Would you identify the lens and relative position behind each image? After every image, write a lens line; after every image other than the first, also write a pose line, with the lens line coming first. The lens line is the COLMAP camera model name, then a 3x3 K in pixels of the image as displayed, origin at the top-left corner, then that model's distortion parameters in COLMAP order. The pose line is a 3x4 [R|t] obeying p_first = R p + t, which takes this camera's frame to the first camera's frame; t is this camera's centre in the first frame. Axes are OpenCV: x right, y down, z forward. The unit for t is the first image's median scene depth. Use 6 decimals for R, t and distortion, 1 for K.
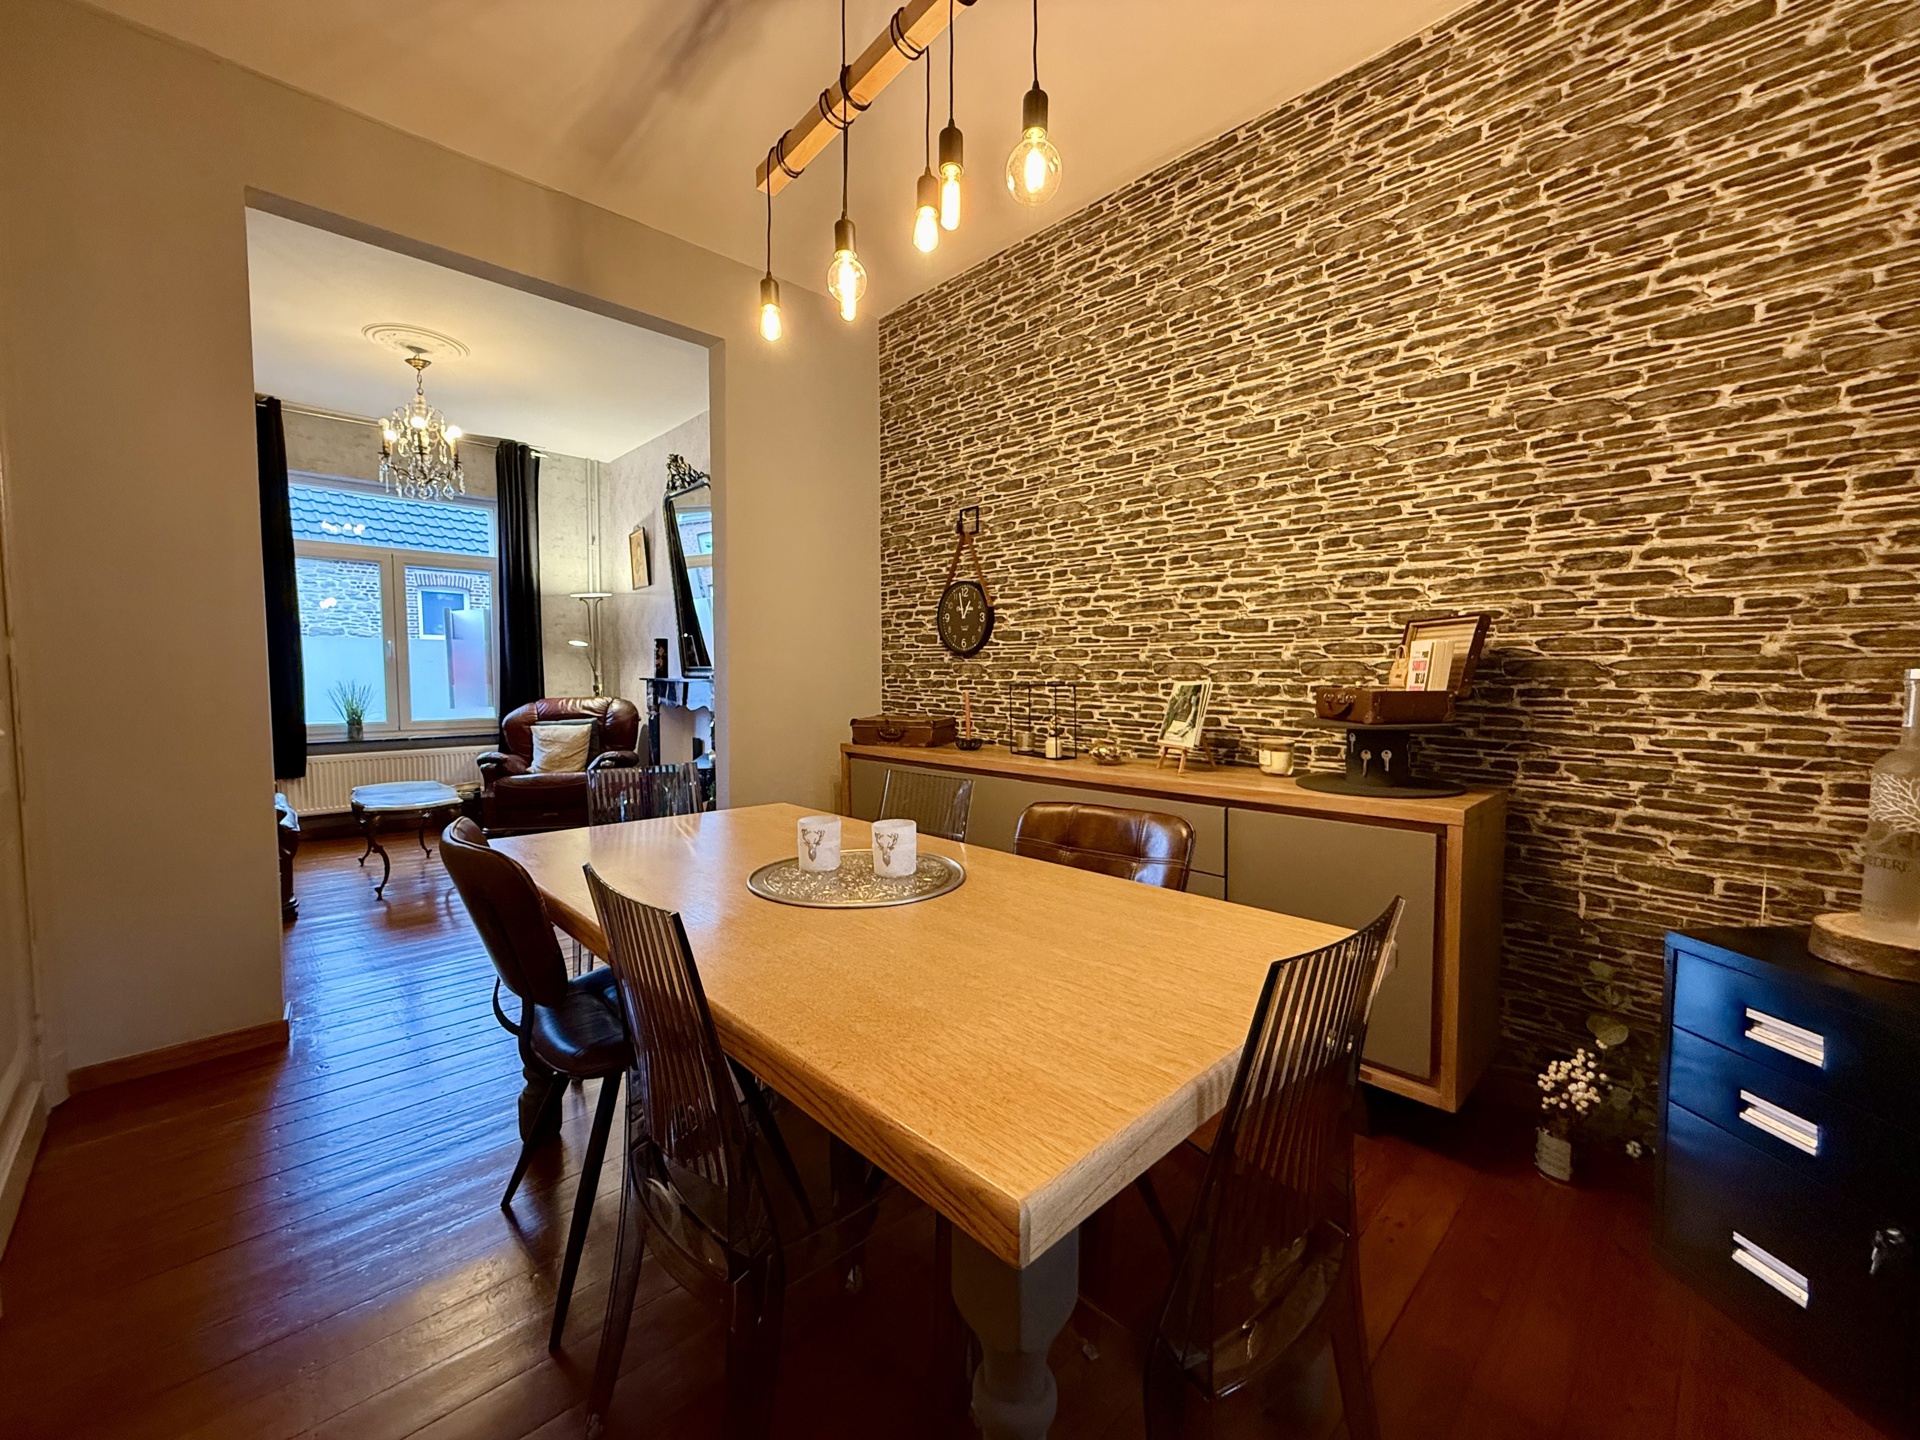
lens RADIAL K [[766.1, 0, 903.0], [0, 766.1, 684.6], [0, 0, 1]] dist [-0.001667, 0.000330]
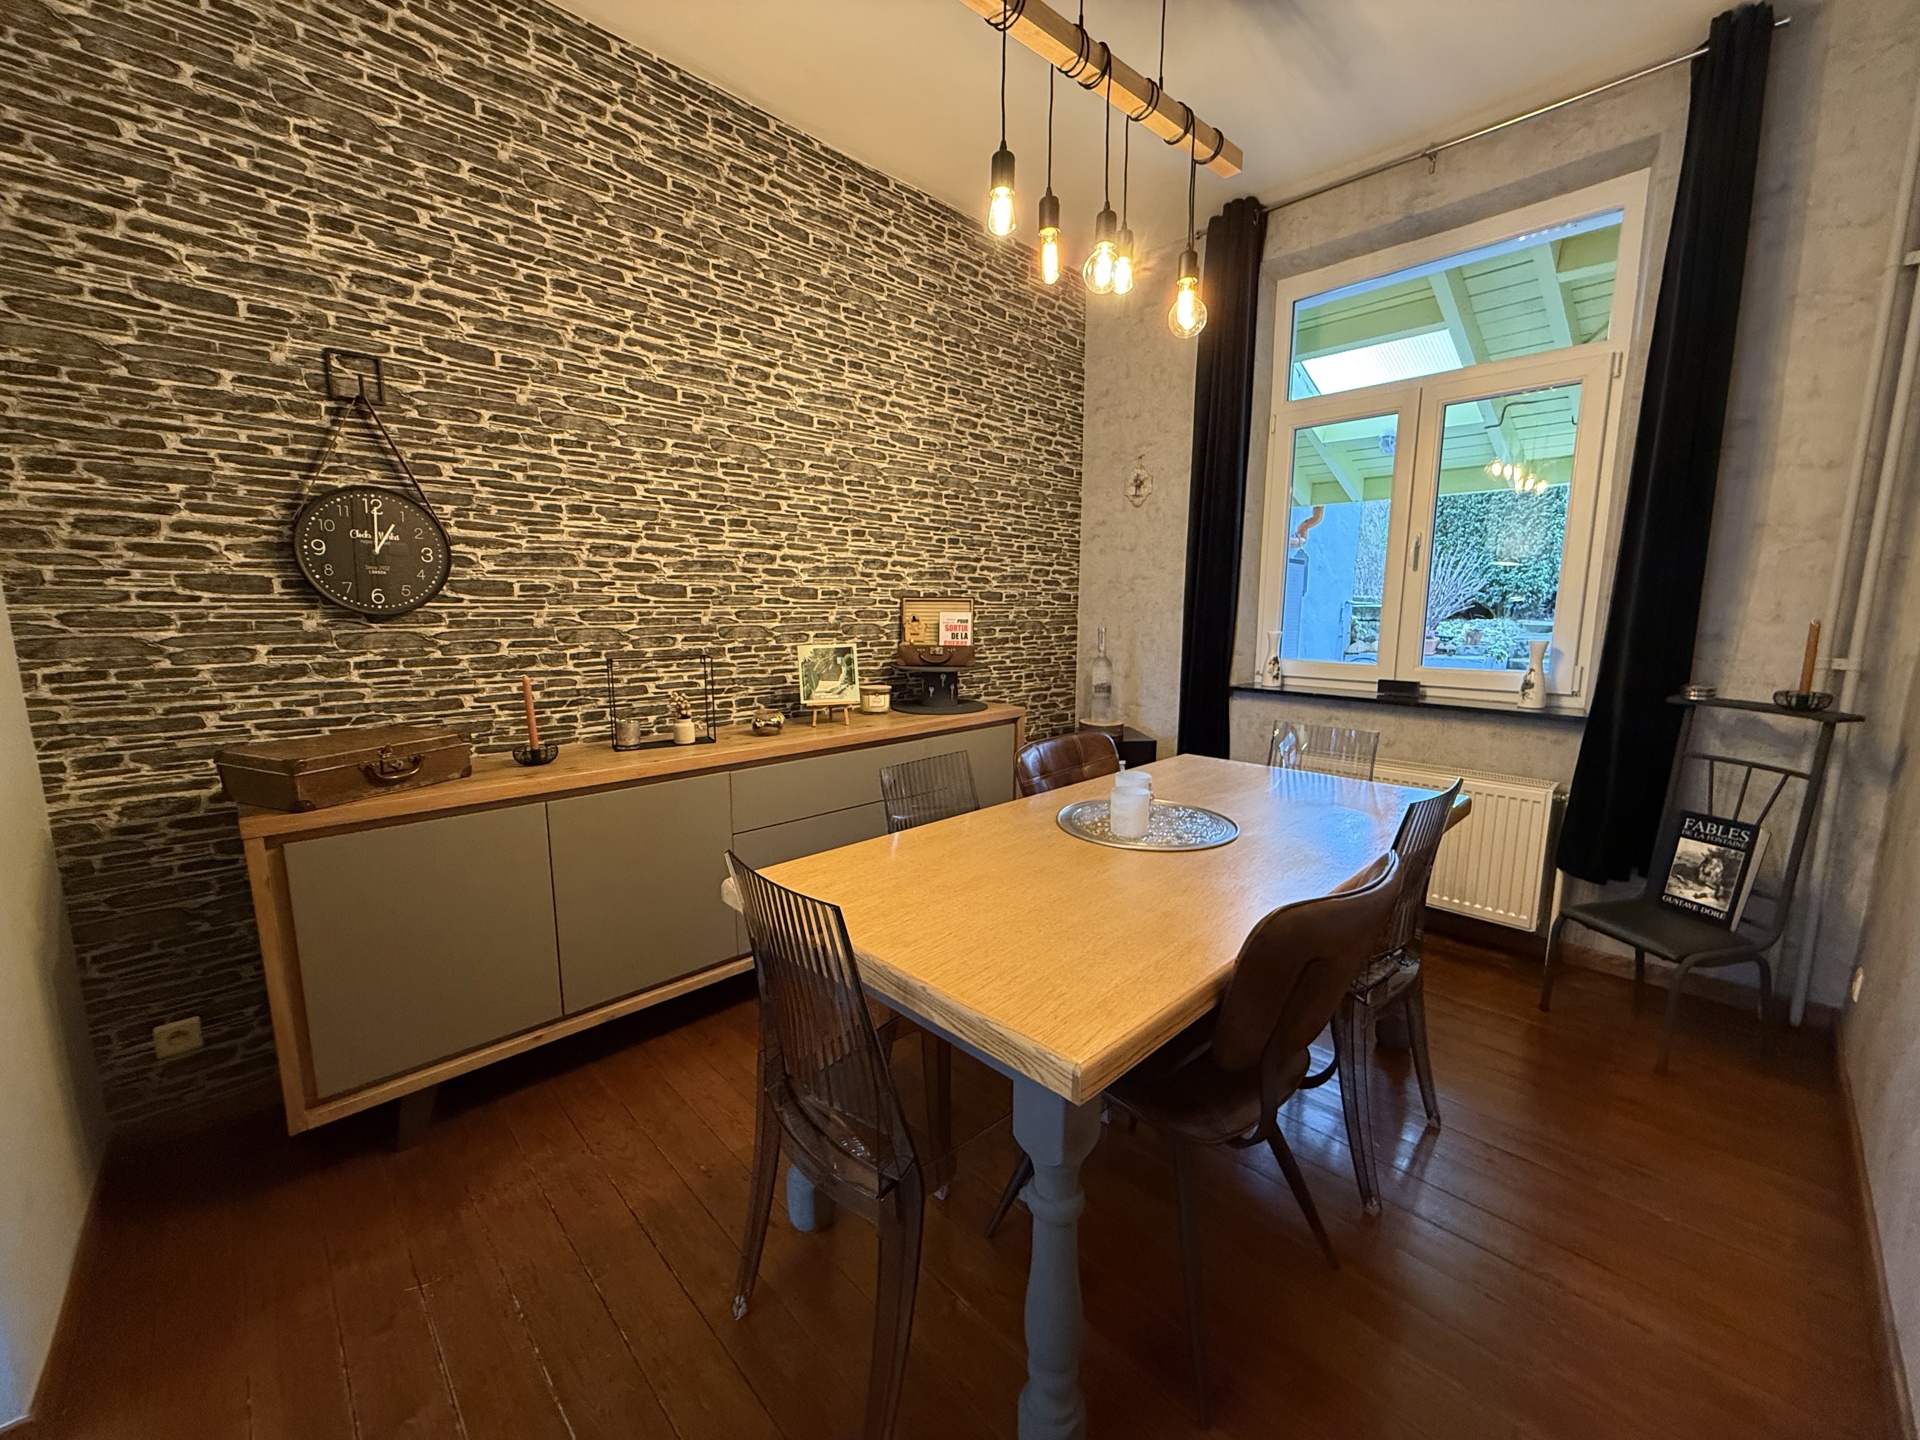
lens RADIAL K [[766.1, 0, 954.2], [0, 766.1, 731.4], [0, 0, 1]] dist [-0.001667, 0.000330]
pose [[-0.044522, -0.133167, 0.990093, -0.520393], [0.043432, 0.989881, 0.135092, -0.011847], [-0.998064, 0.049016, -0.038288, 0.587107]]
